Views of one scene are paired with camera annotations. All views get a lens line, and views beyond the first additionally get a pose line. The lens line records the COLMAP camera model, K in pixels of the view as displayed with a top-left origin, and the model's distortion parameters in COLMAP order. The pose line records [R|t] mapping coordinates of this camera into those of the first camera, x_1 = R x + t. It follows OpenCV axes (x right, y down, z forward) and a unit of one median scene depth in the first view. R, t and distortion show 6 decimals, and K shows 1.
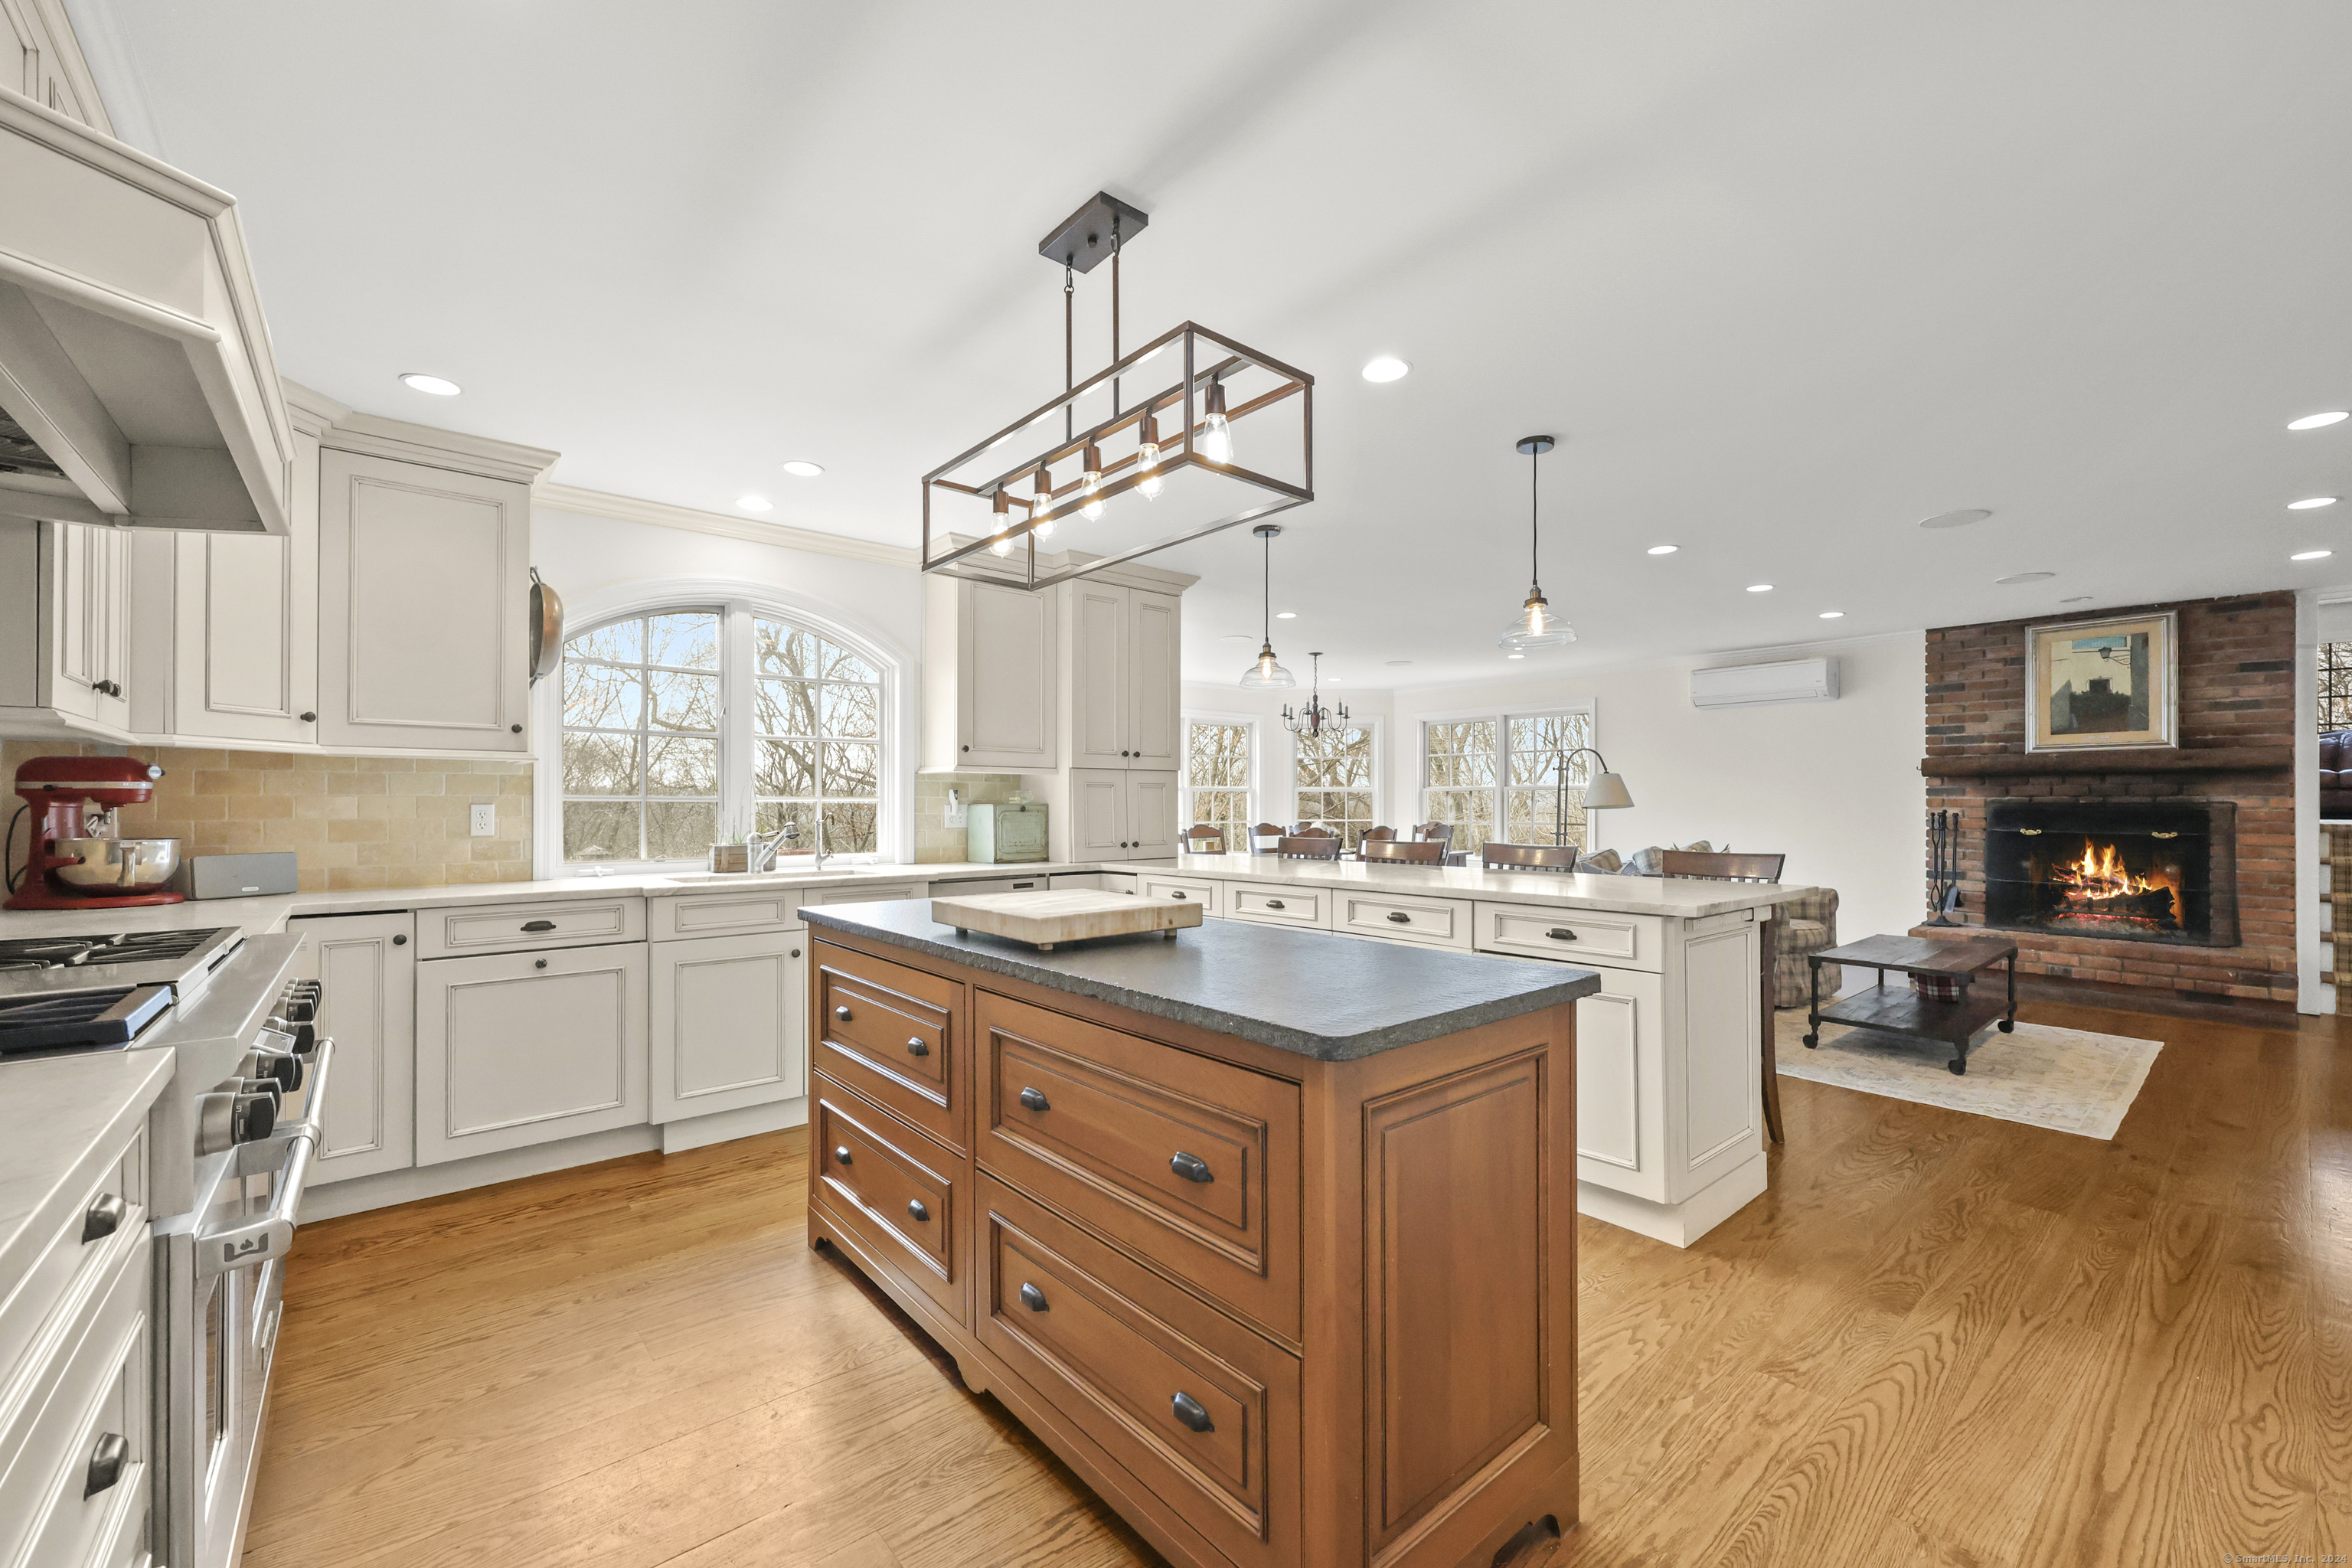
lens RADIAL K [[941.9, 0, 1177.8], [0, 941.9, 805.3], [0, 0, 1]] dist [-0.000688, 0.000003]
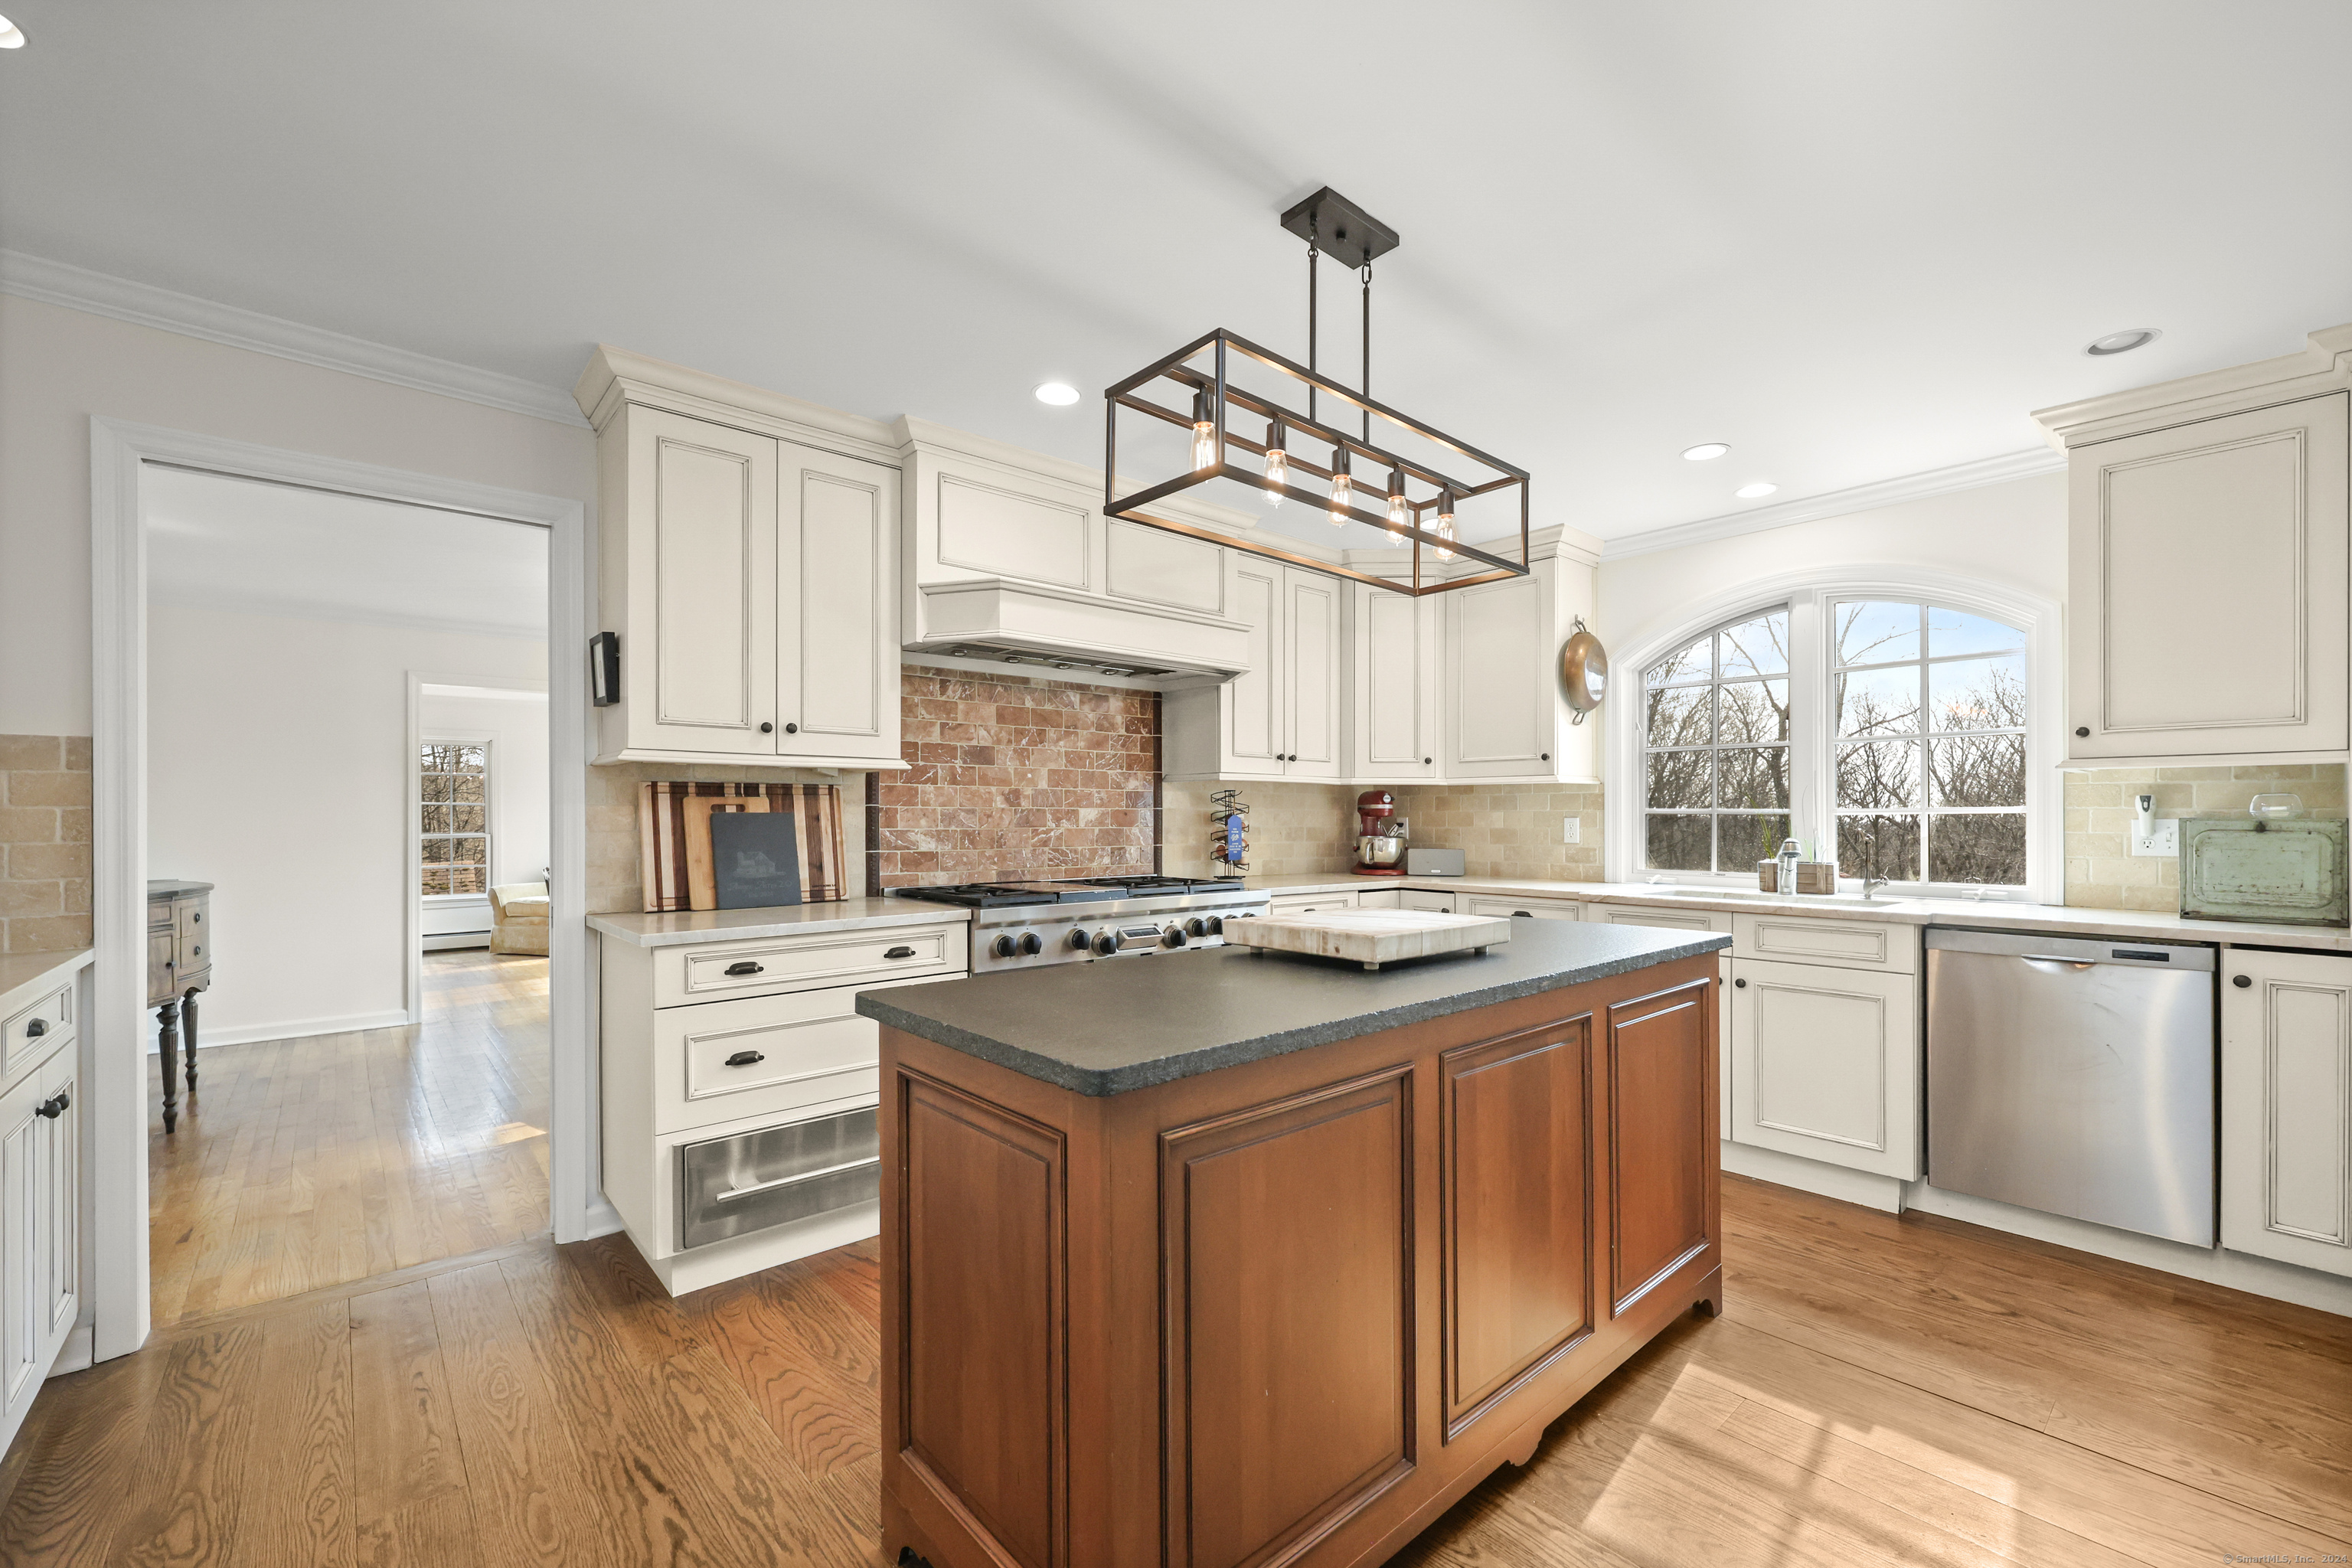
lens RADIAL K [[941.0, 0, 1180.4], [0, 941.0, 823.7], [0, 0, 1]] dist [0.000622, 0.000034]
pose [[0.011239, 0.006701, -0.999914, 0.532829], [-0.001181, 0.999977, 0.006688, -0.000777], [0.999936, 0.001106, 0.011247, 0.504260]]
